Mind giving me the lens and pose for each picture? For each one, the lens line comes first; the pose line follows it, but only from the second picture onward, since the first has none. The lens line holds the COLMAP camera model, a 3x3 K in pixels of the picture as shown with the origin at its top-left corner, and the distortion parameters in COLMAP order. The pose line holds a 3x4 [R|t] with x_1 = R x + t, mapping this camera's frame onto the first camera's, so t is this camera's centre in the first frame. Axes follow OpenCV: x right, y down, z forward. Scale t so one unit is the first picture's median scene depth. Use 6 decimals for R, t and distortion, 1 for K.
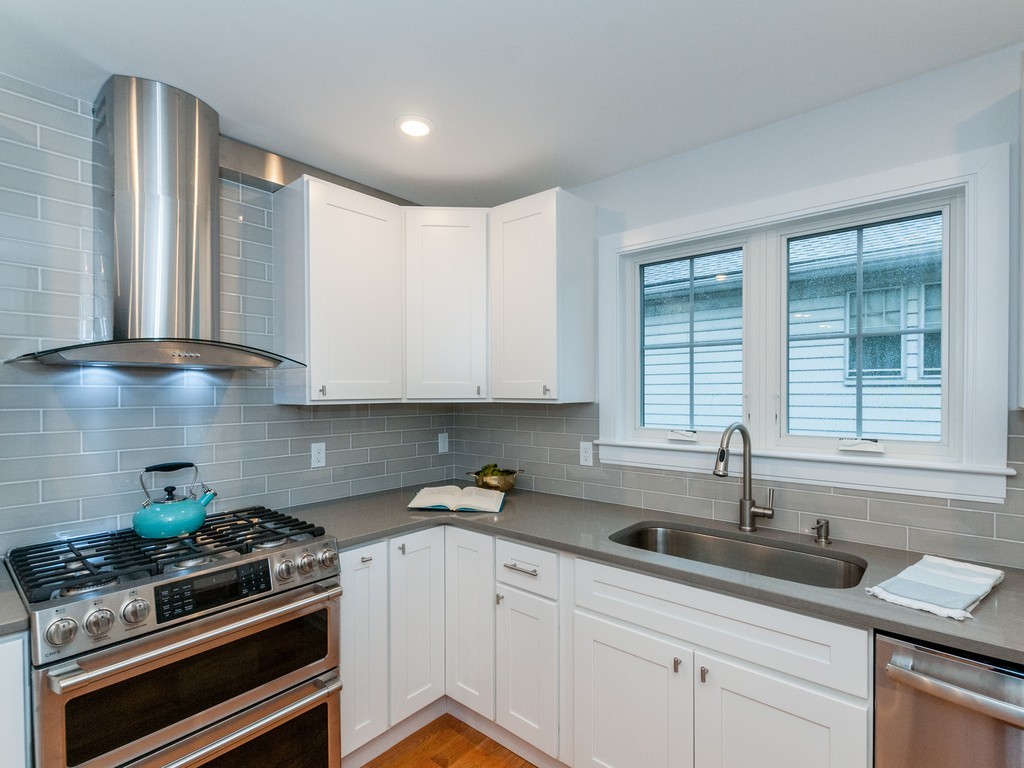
lens RADIAL K [[503.5, 0, 511.2], [0, 503.5, 392.8], [0, 0, 1]] dist [0.003539, 0.000586]
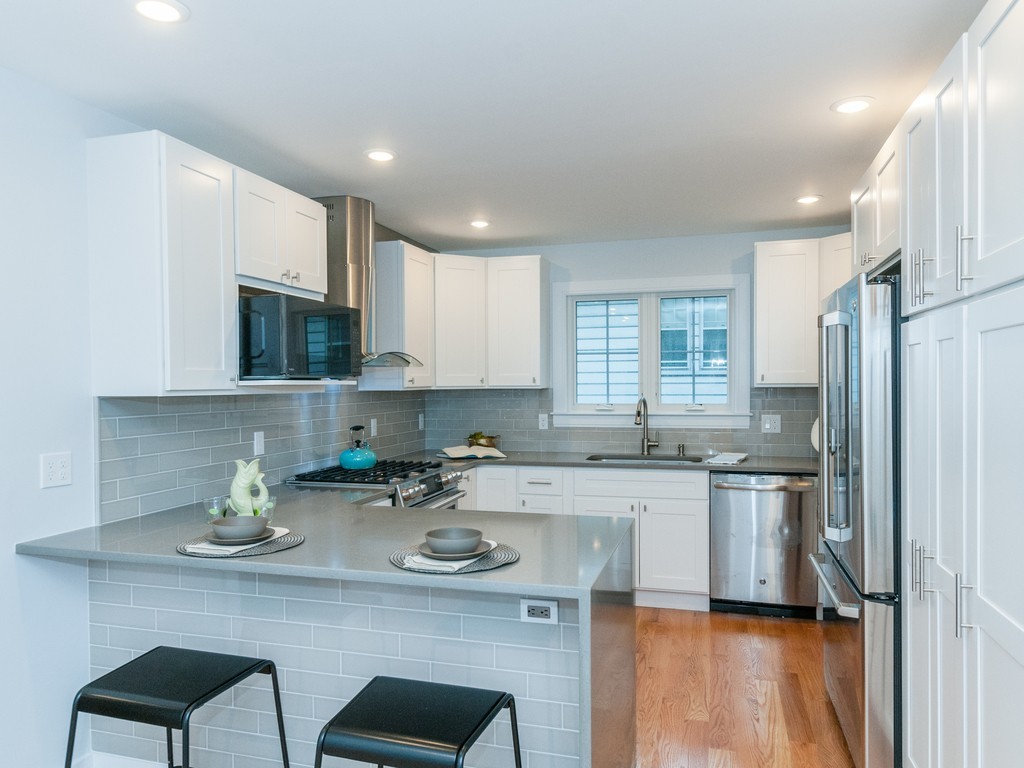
lens RADIAL K [[696.7, 0, 512.1], [0, 696.7, 382.8], [0, 0, 1]] dist [0.002416, 0.000027]
pose [[0.909815, -0.004255, 0.414993, -0.918547], [0.005686, 0.999981, -0.002214, 0.007496], [-0.414976, 0.004374, 0.909822, -1.000269]]
